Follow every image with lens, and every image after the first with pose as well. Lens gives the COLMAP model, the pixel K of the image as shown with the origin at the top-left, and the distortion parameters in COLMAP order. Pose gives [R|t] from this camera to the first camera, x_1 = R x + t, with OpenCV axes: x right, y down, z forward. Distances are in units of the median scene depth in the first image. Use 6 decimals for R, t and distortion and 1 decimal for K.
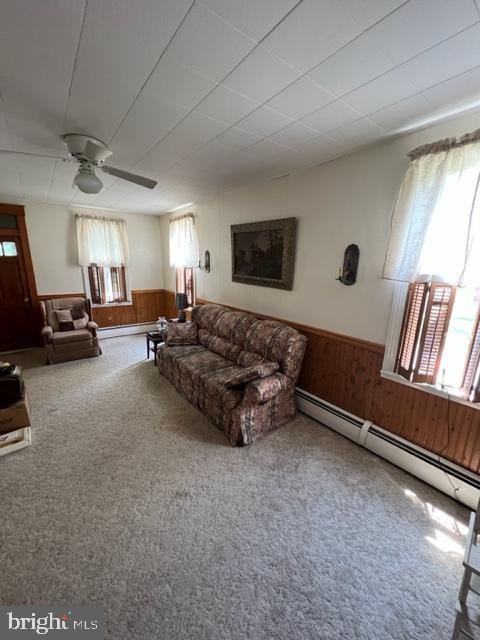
lens RADIAL K [[256.8, 0, 239.3], [0, 256.8, 319.6], [0, 0, 1]] dist [-0.003668, 0.000776]
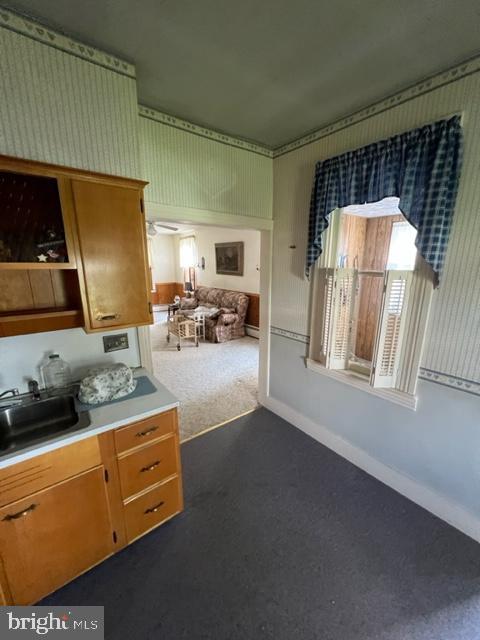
lens RADIAL K [[256.3, 0, 238.3], [0, 256.3, 321.7], [0, 0, 1]] dist [0.001927, 0.000119]
pose [[0.999843, -0.014446, -0.010255, 0.121603], [0.014404, 0.999887, -0.004202, 0.169931], [0.010314, 0.004053, 0.999939, -0.693671]]
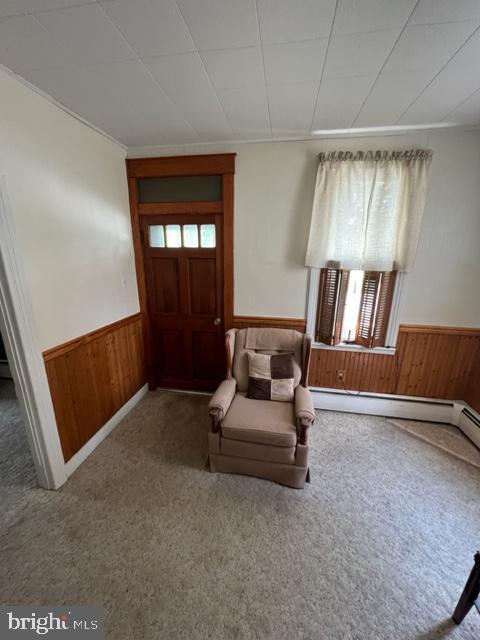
lens RADIAL K [[256.8, 0, 235.9], [0, 256.8, 320.8], [0, 0, 1]] dist [-0.003668, 0.000776]
pose [[0.665275, 0.186912, -0.722823, -0.366927], [-0.164261, 0.981076, 0.102510, -0.147929], [0.728304, 0.050535, 0.683388, 0.621579]]
